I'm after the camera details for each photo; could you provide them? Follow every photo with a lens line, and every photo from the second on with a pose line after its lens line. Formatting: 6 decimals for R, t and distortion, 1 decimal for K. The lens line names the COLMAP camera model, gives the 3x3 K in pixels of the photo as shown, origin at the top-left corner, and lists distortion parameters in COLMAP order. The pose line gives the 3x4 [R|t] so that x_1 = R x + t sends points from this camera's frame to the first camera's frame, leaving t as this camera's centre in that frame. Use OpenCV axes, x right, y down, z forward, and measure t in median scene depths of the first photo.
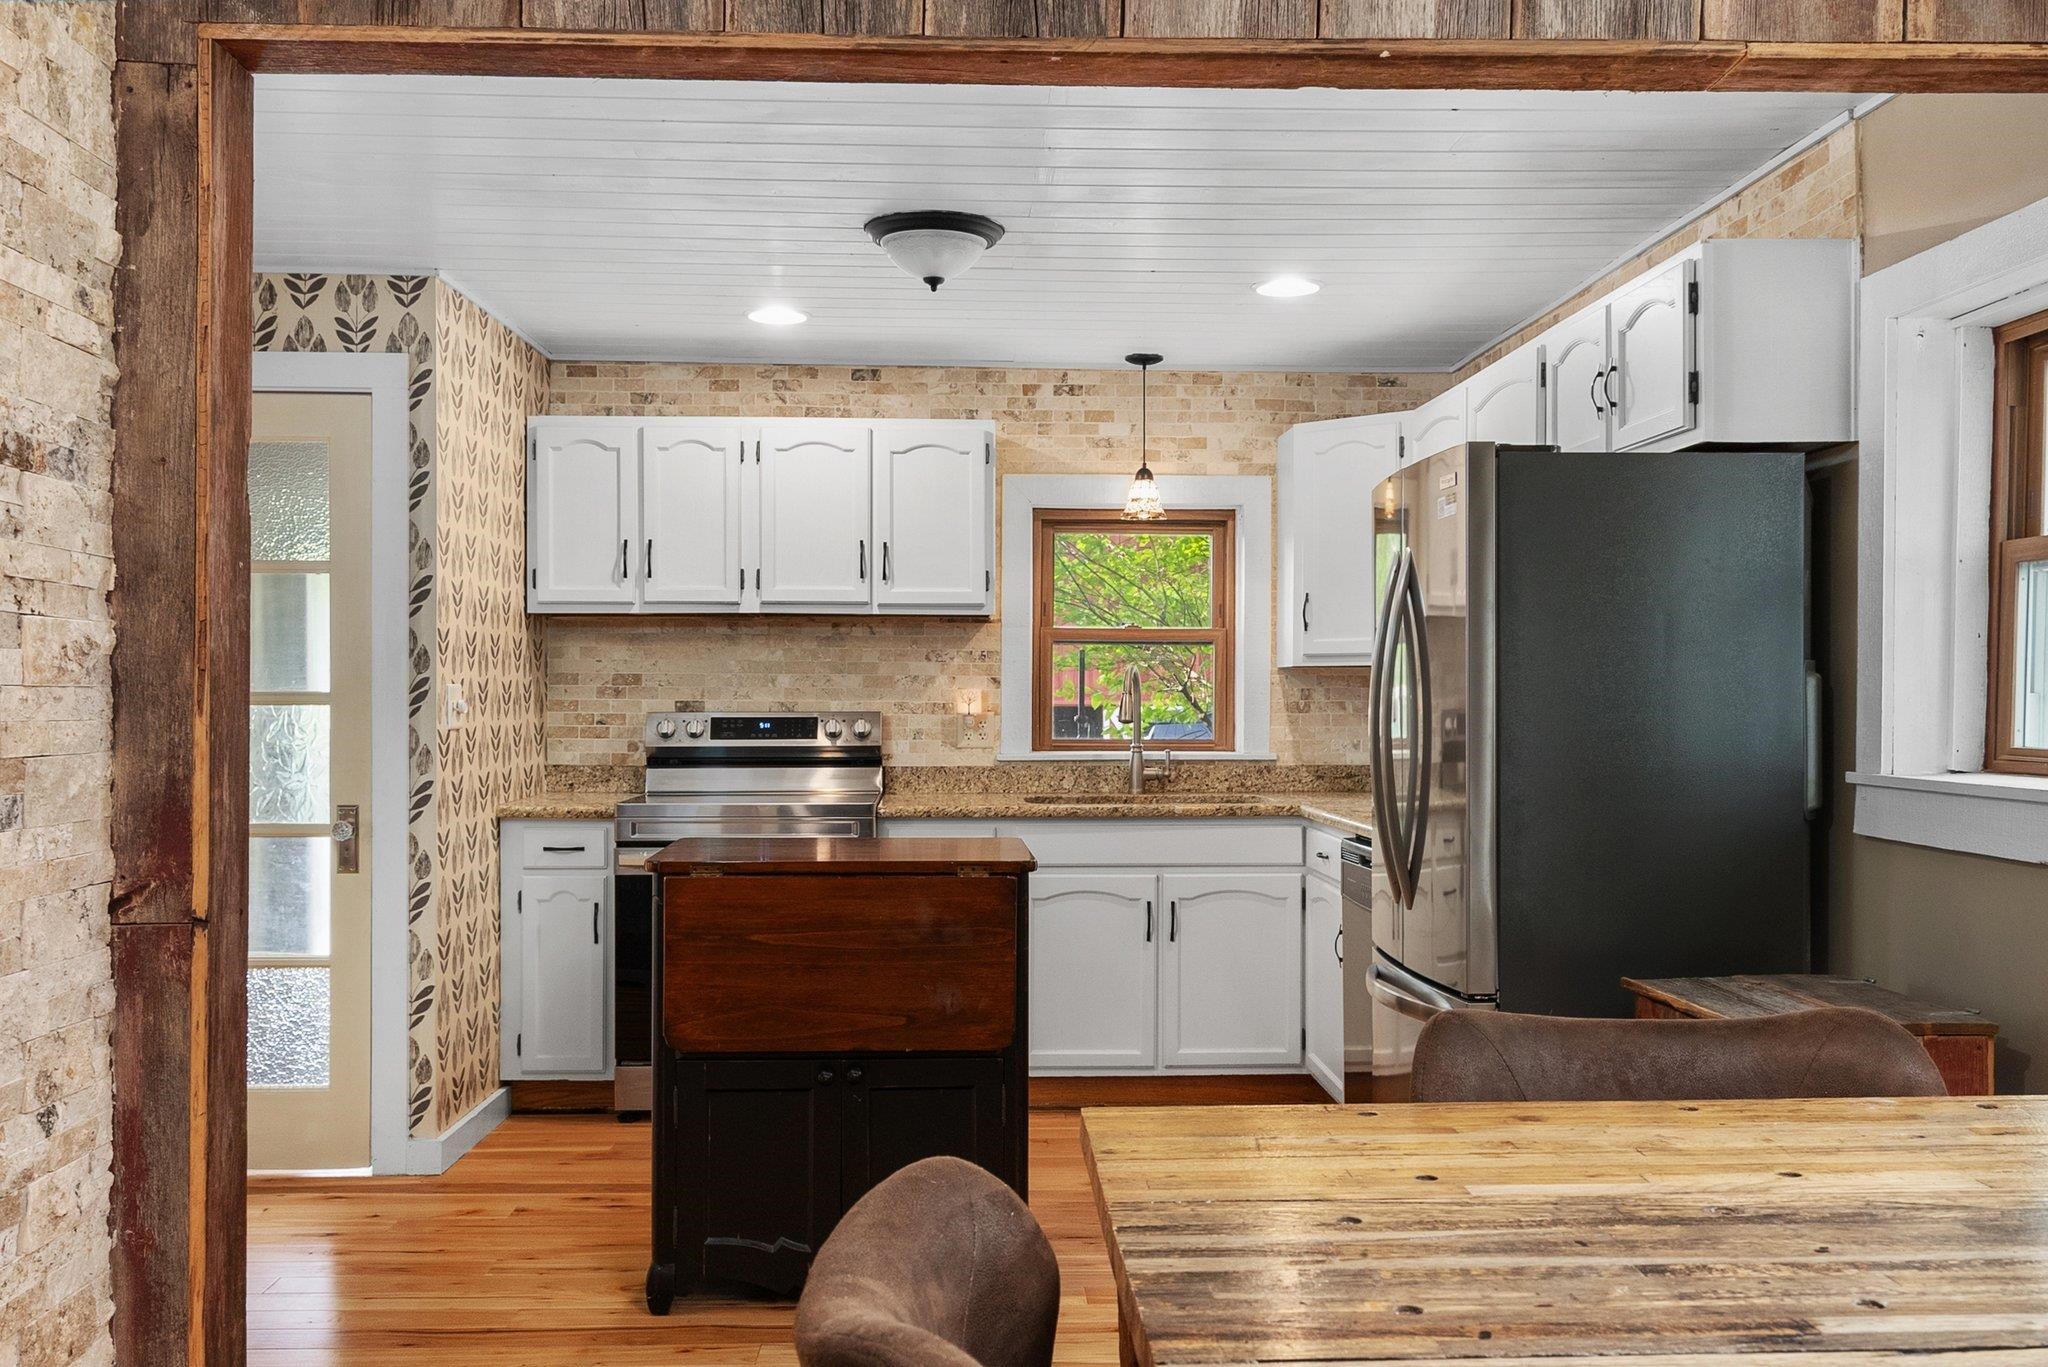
lens RADIAL K [[1856.4, 0, 1022.1], [0, 1856.4, 683.4], [0, 0, 1]] dist [0.011122, 0.000524]
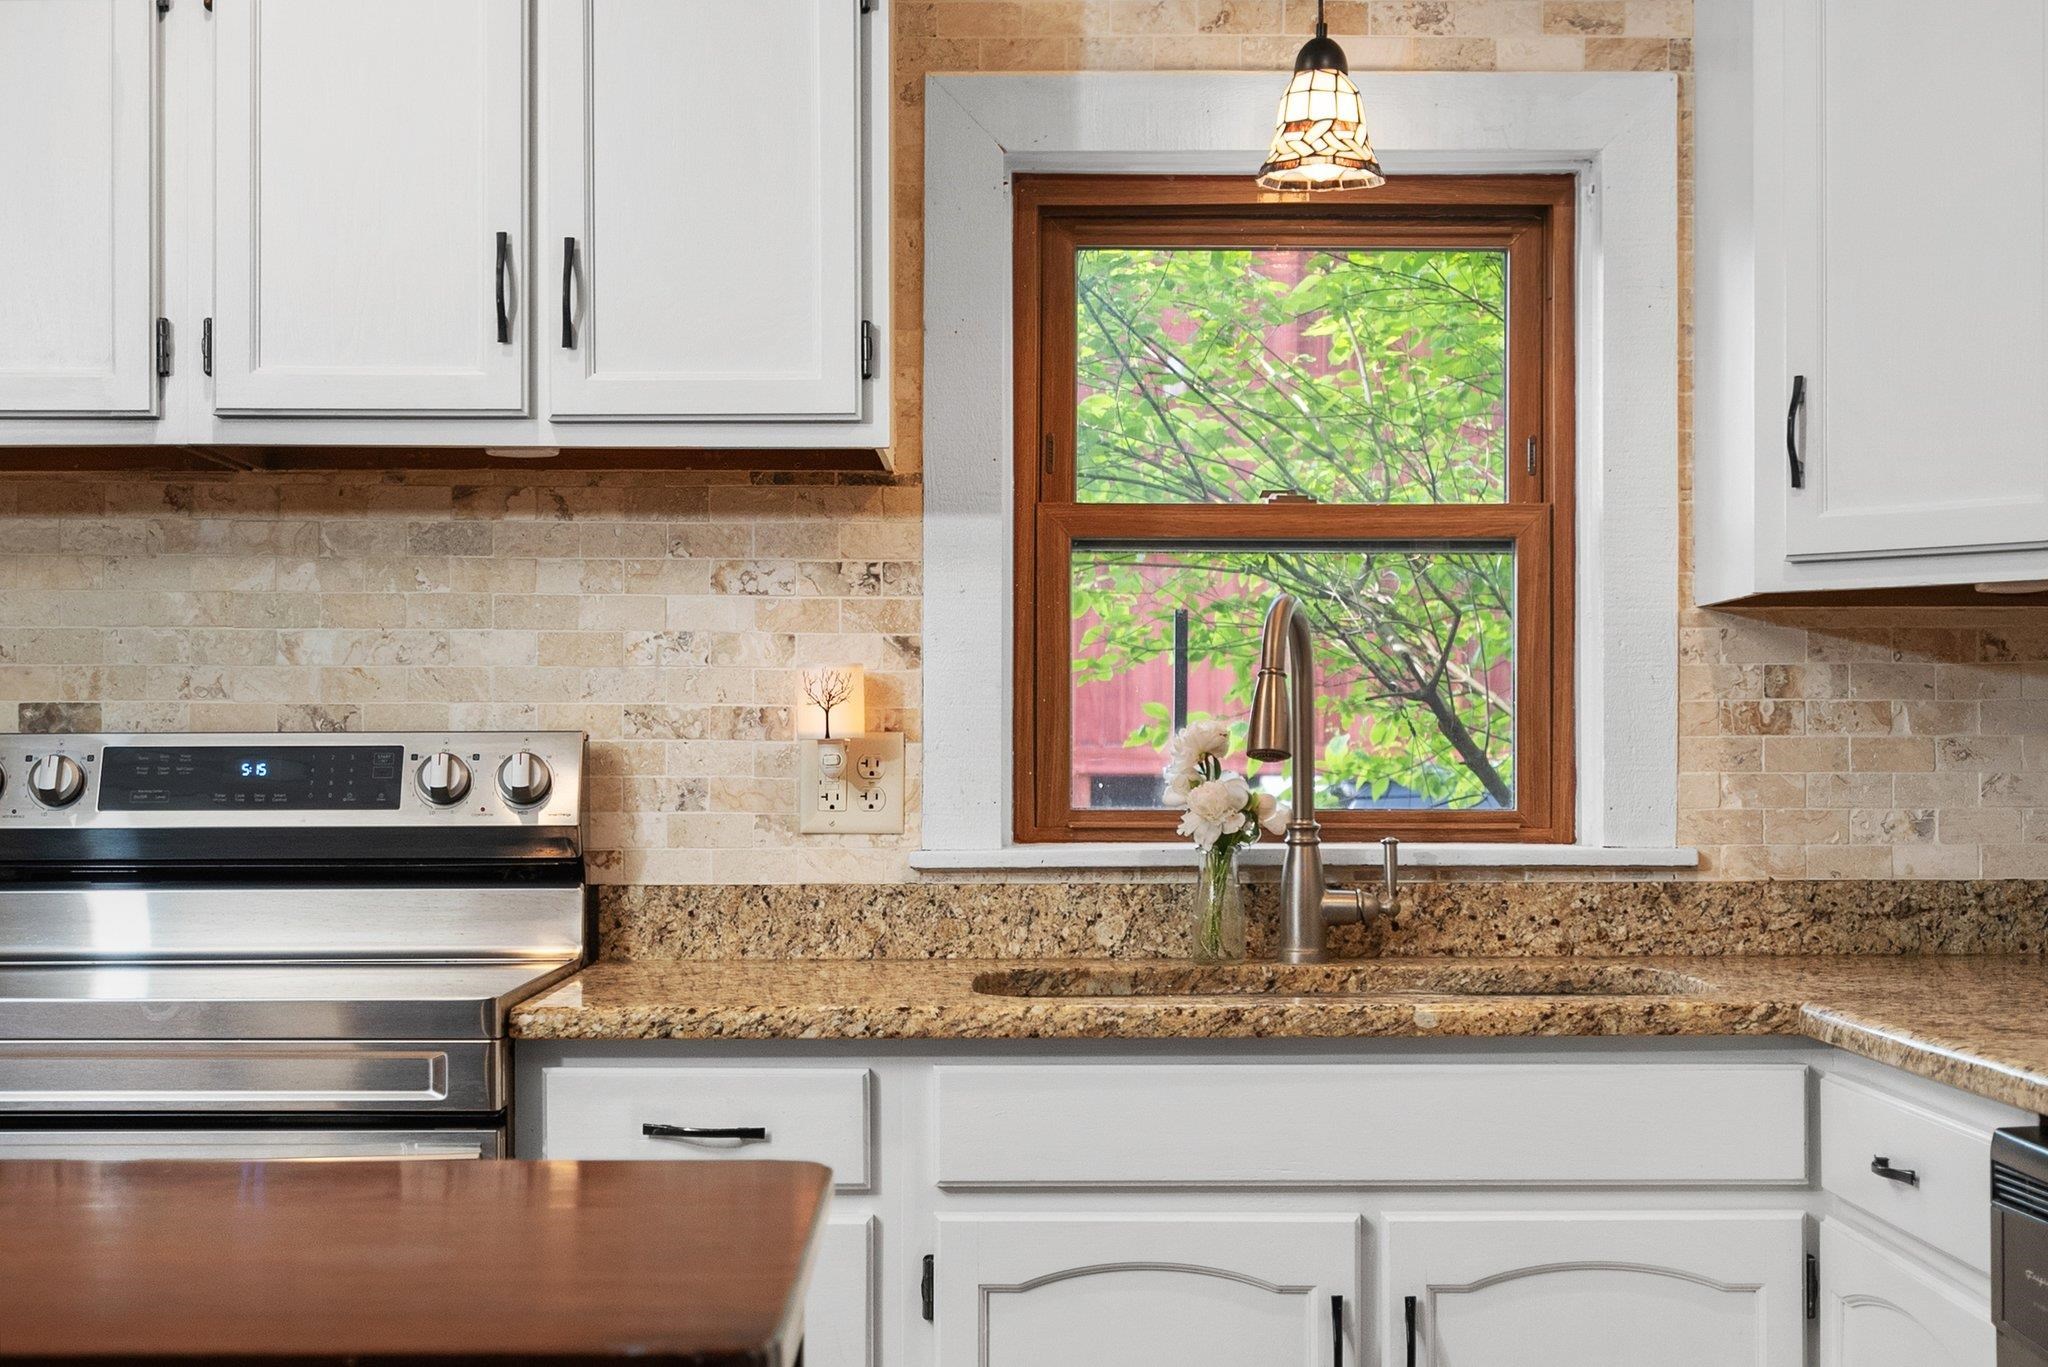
lens RADIAL K [[3071.9, 0, 1024.5], [0, 3071.9, 705.5], [0, 0, 1]] dist [0.000990, 0.000000]
pose [[0.999401, -0.002222, -0.034527, 0.028985], [0.001743, 0.999902, -0.013875, 0.018456], [0.034555, 0.013807, 0.999307, 0.409664]]
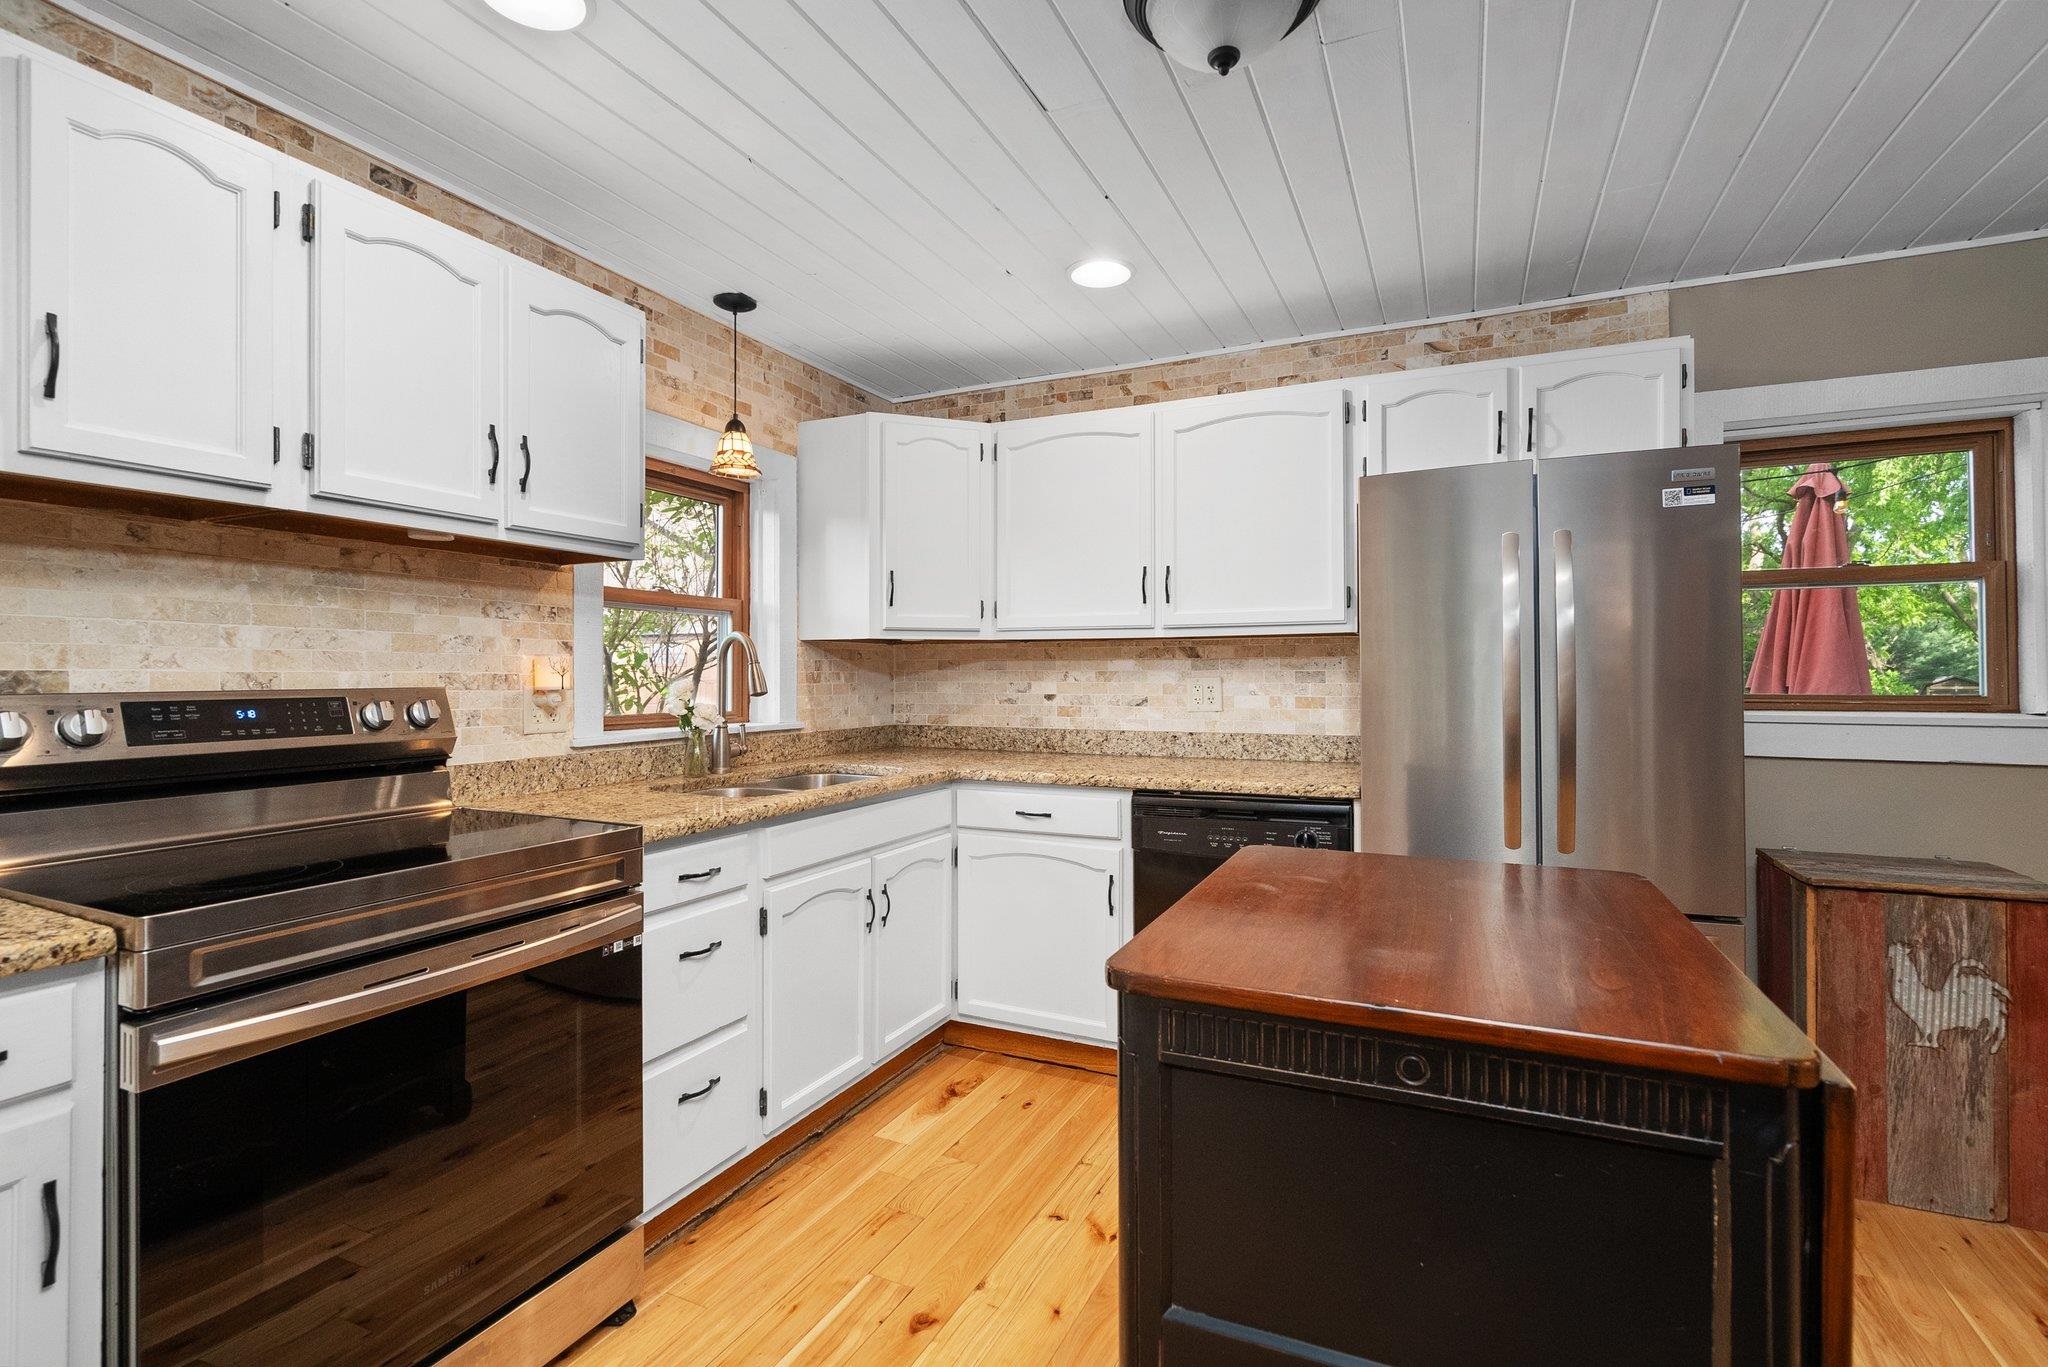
lens RADIAL K [[937.4, 0, 1017.4], [0, 937.4, 663.8], [0, 0, 1]] dist [-0.003778, 0.000855]
pose [[0.458460, 0.008412, 0.888675, -0.279768], [-0.003711, 0.999965, -0.007551, 0.008444], [-0.888708, 0.000164, 0.458475, 0.651425]]
